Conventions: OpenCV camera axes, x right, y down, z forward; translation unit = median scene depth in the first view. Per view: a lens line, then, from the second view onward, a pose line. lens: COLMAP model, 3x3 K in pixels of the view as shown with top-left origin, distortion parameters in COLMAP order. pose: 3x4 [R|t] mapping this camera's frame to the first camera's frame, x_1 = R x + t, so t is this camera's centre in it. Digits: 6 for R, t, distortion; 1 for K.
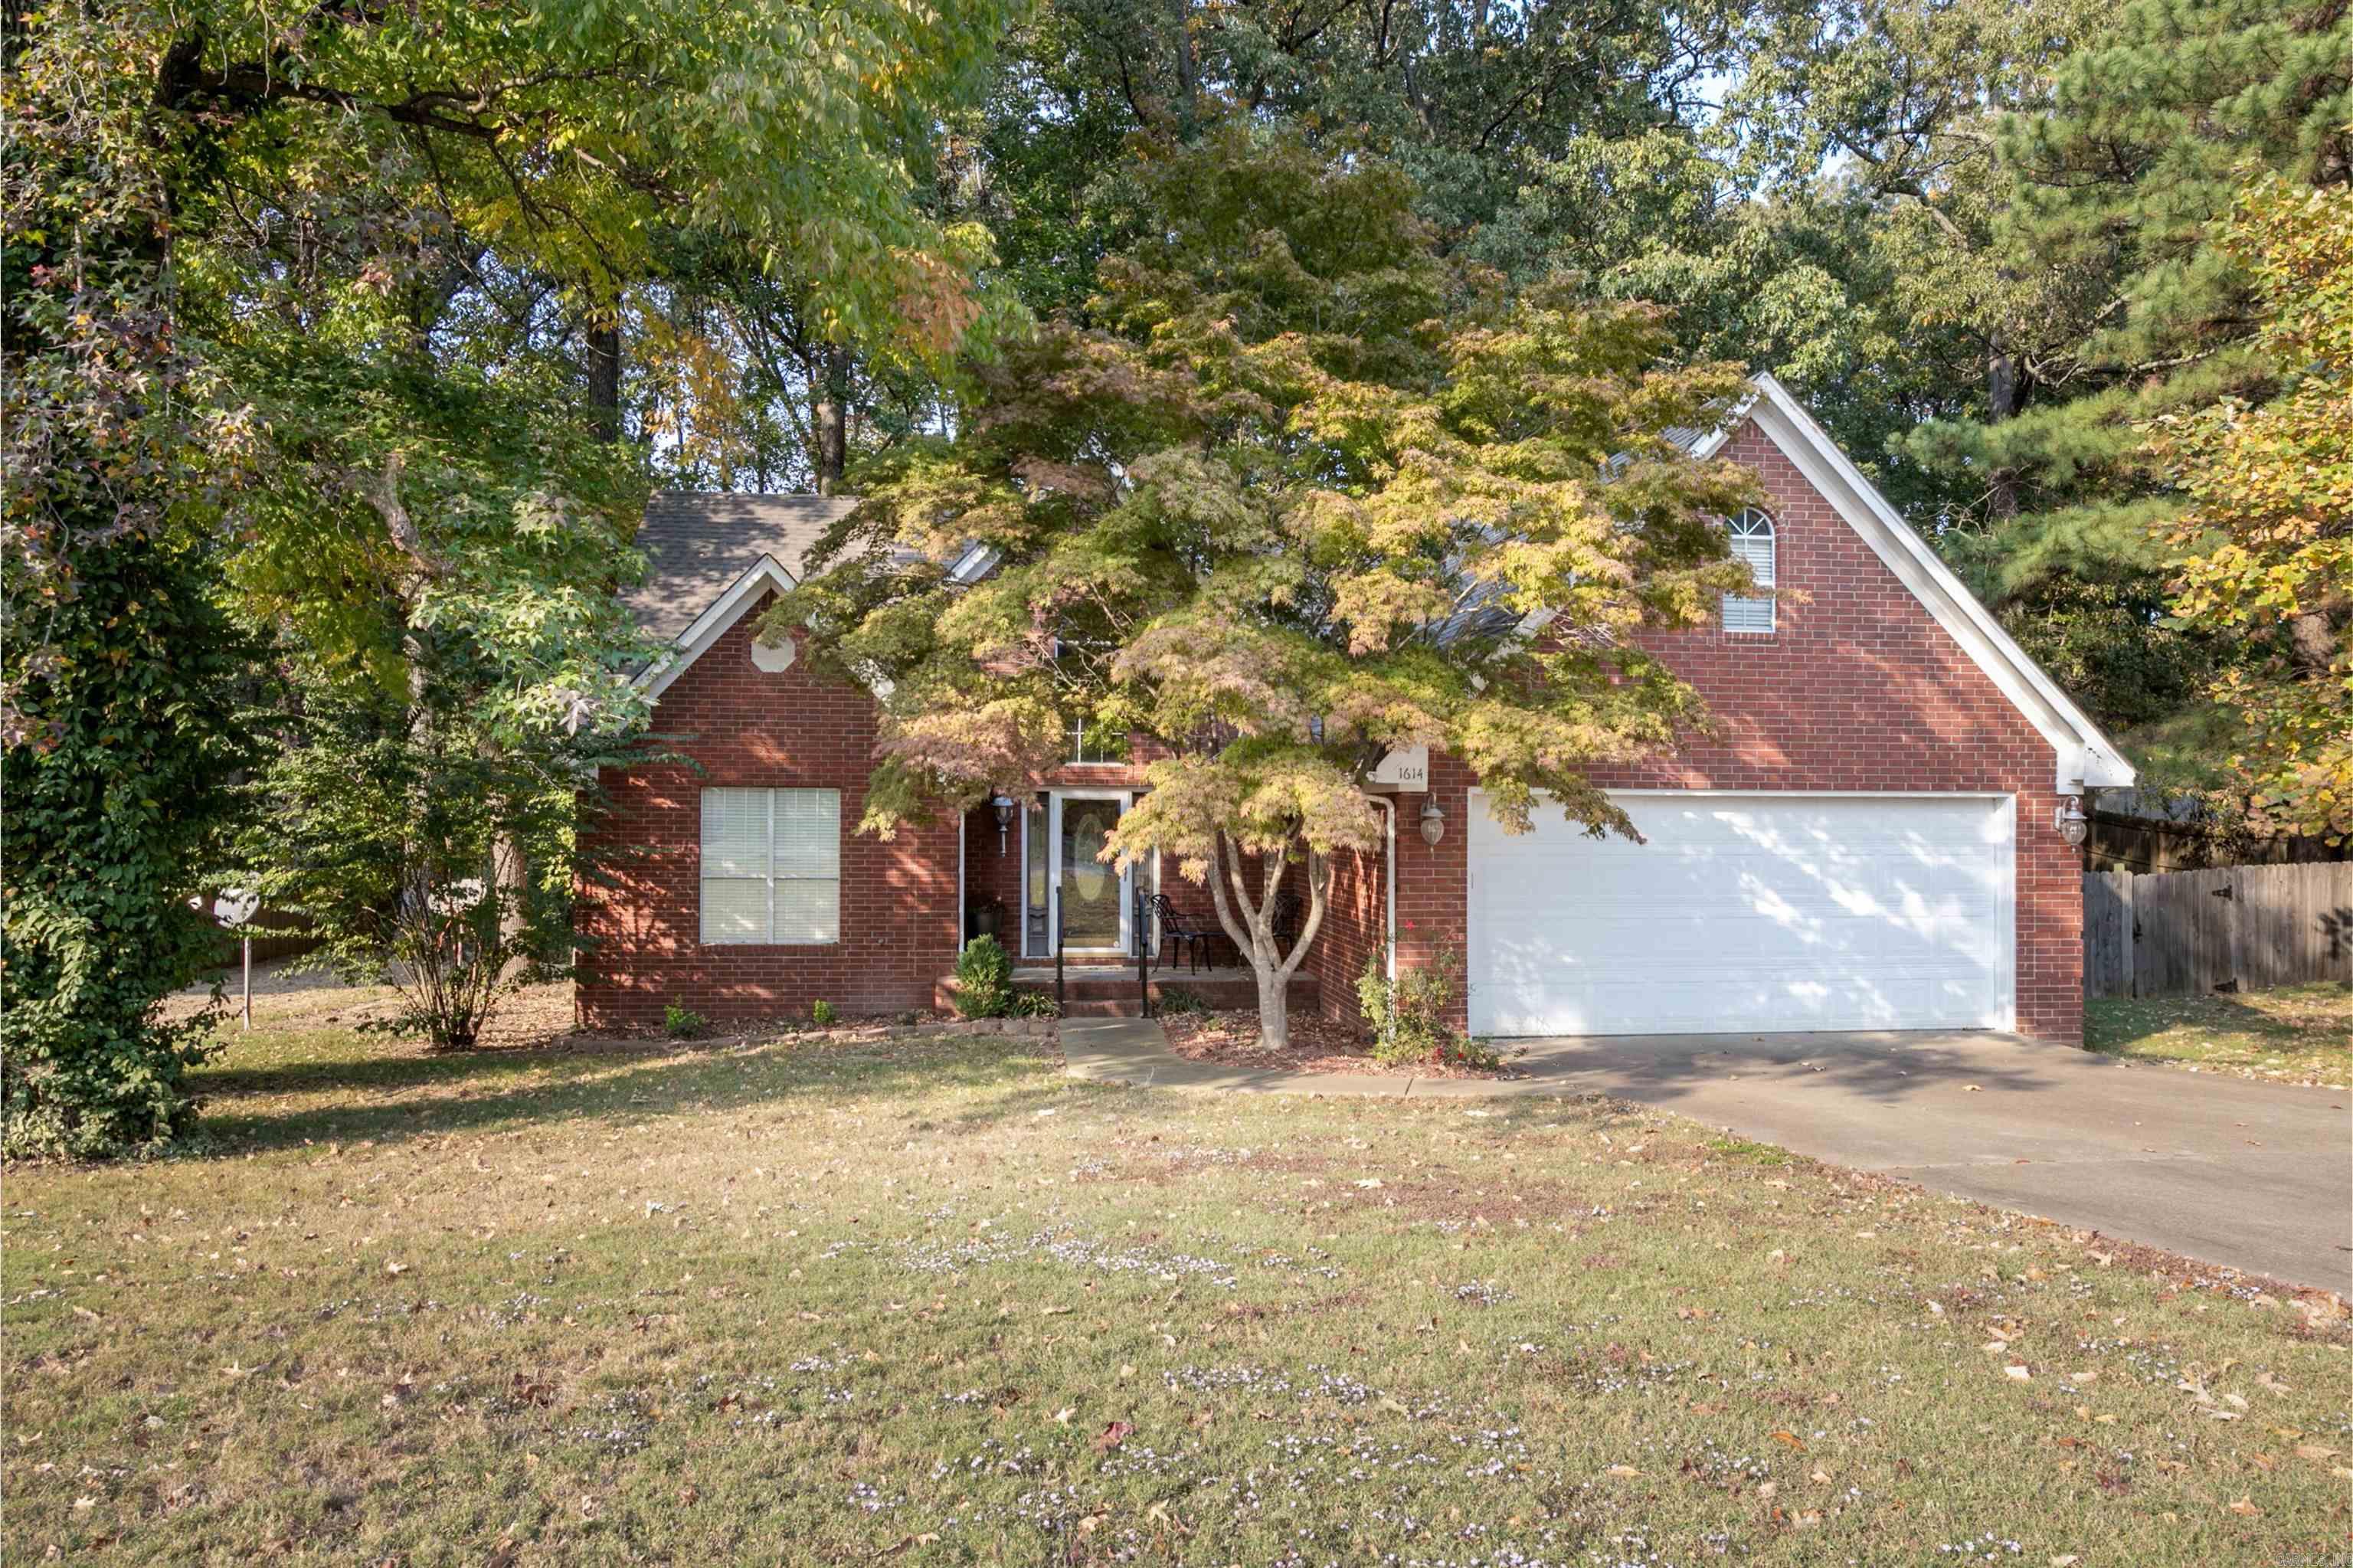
lens RADIAL K [[1546.3, 0, 1176.5], [0, 1546.3, 784.0], [0, 0, 1]] dist [0.004076, 0.004451]
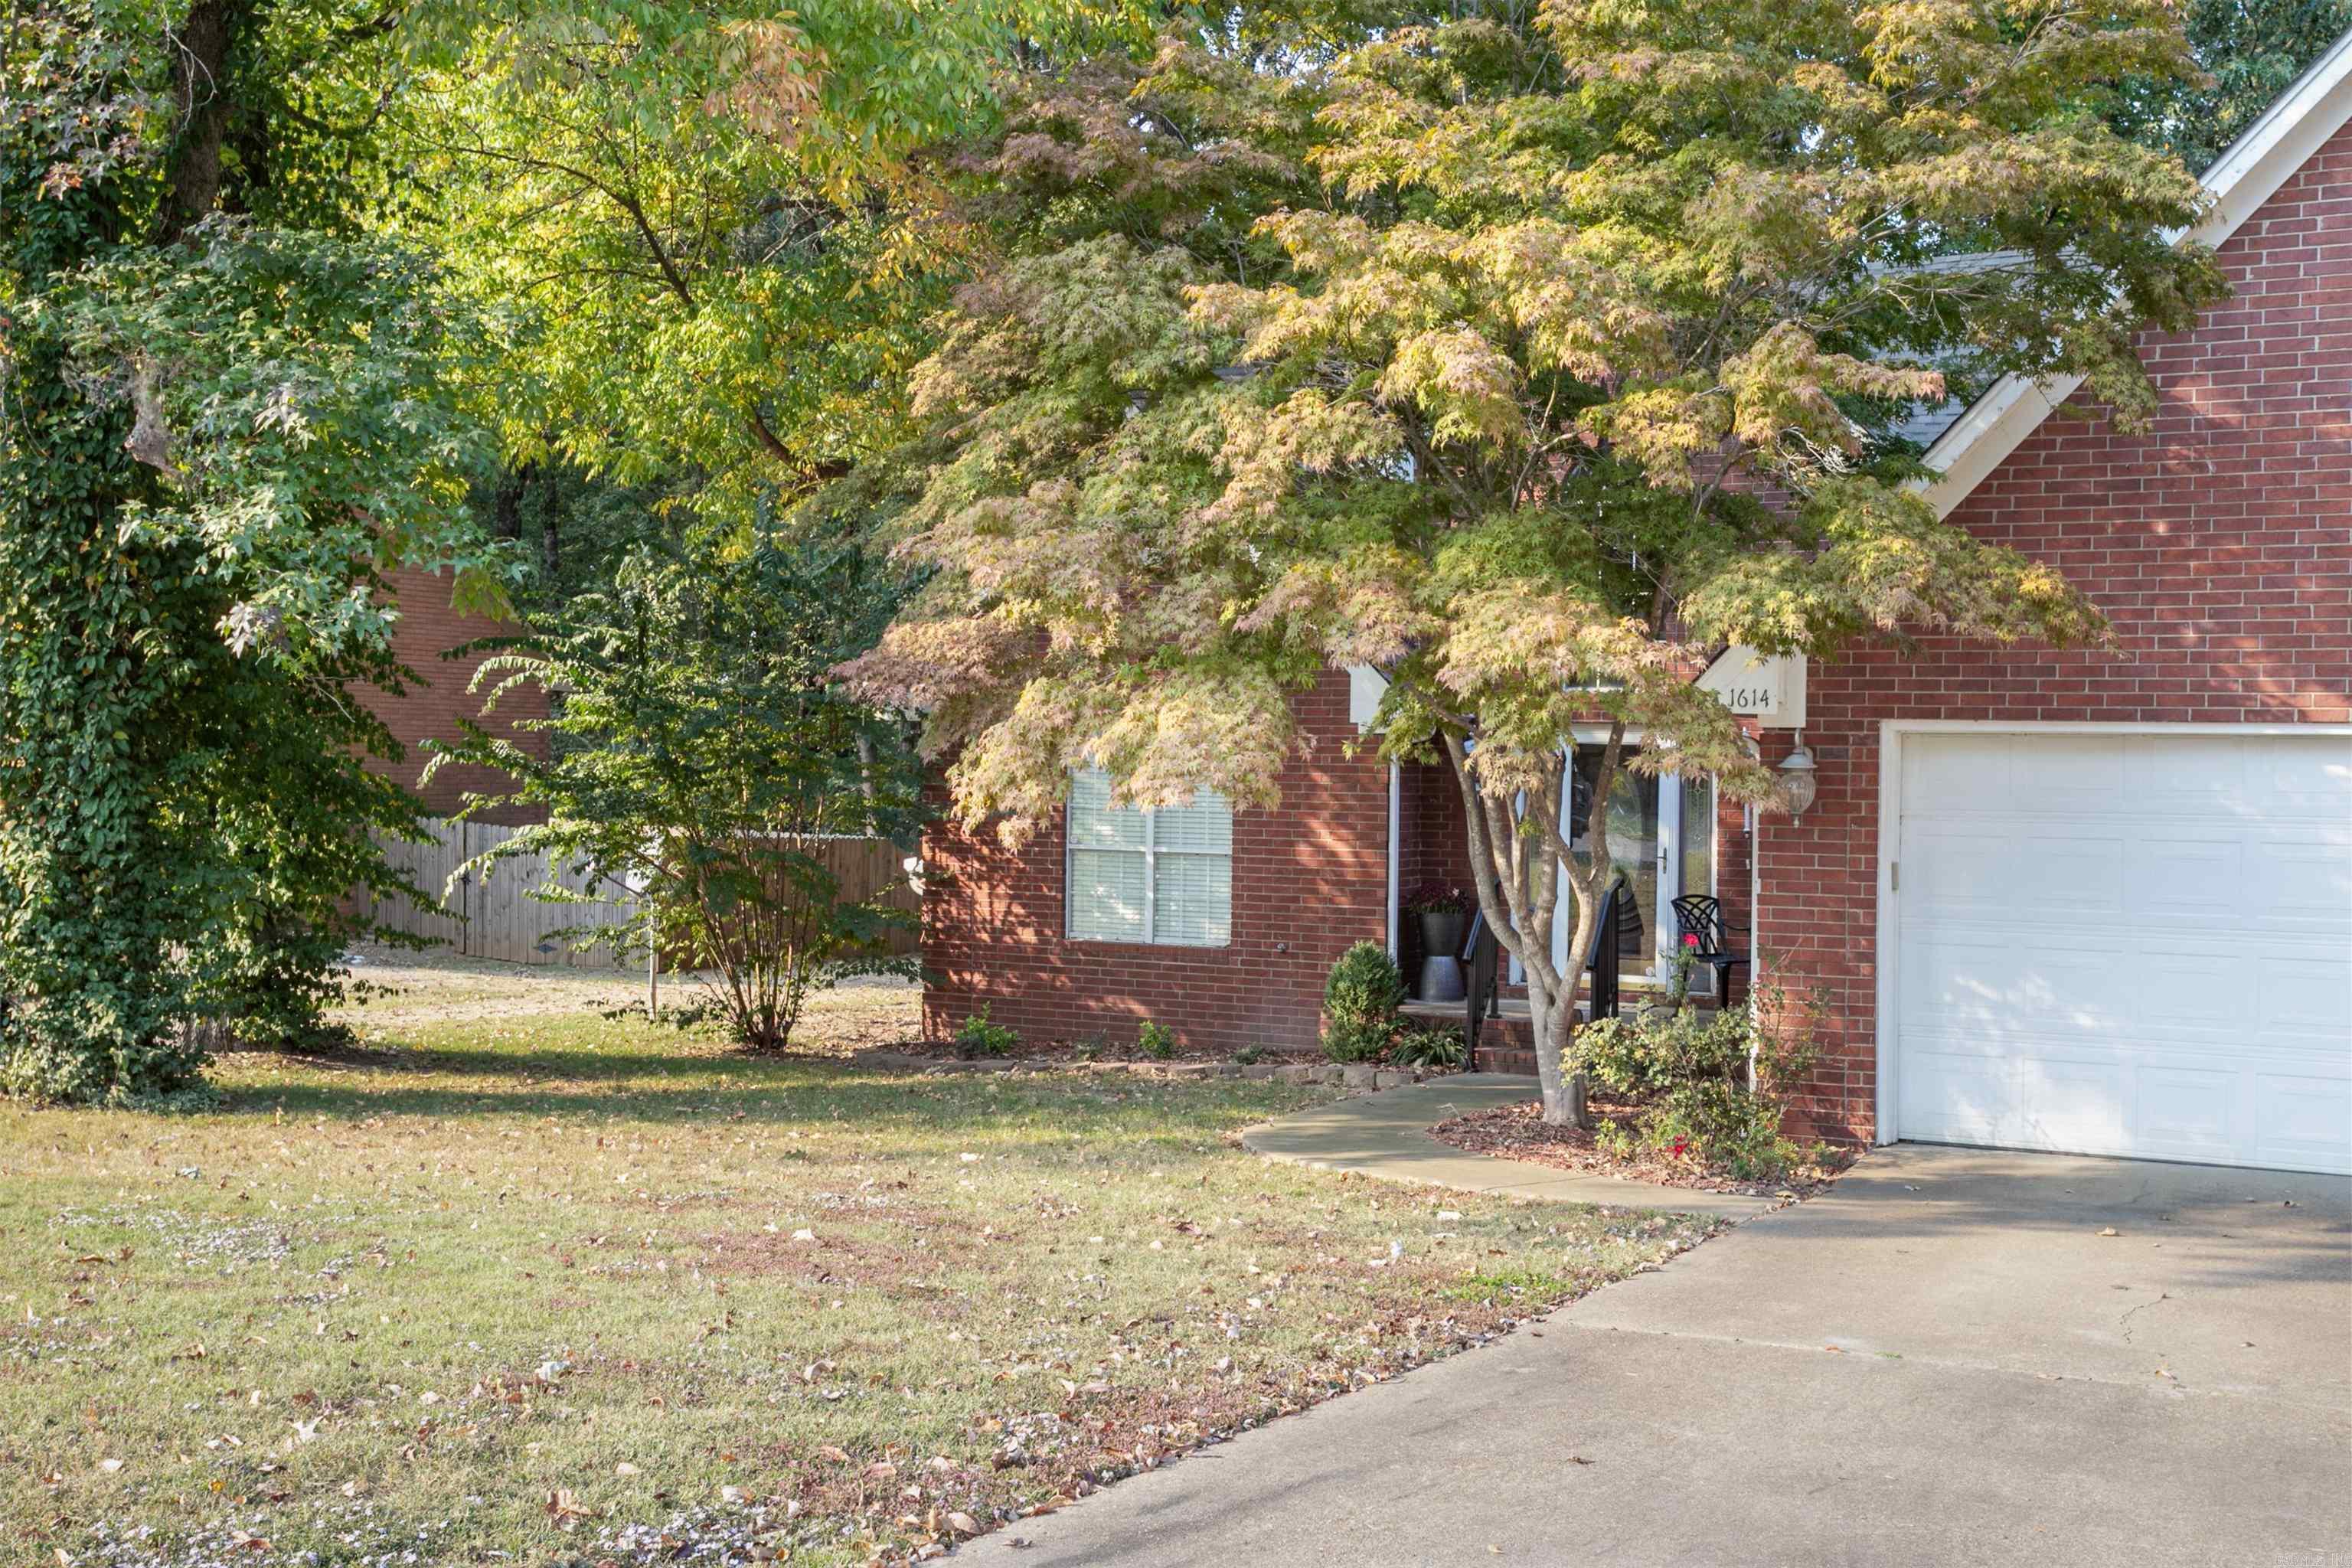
lens RADIAL K [[2539.4, 0, 1176.0], [0, 2539.4, 784.0], [0, 0, 1]] dist [-0.002002, 0.205514]
pose [[0.834378, 0.011756, -0.551067, 0.467832], [-0.000013, 0.999773, 0.021308, 0.005521], [0.551192, -0.017772, 0.834189, 0.030295]]
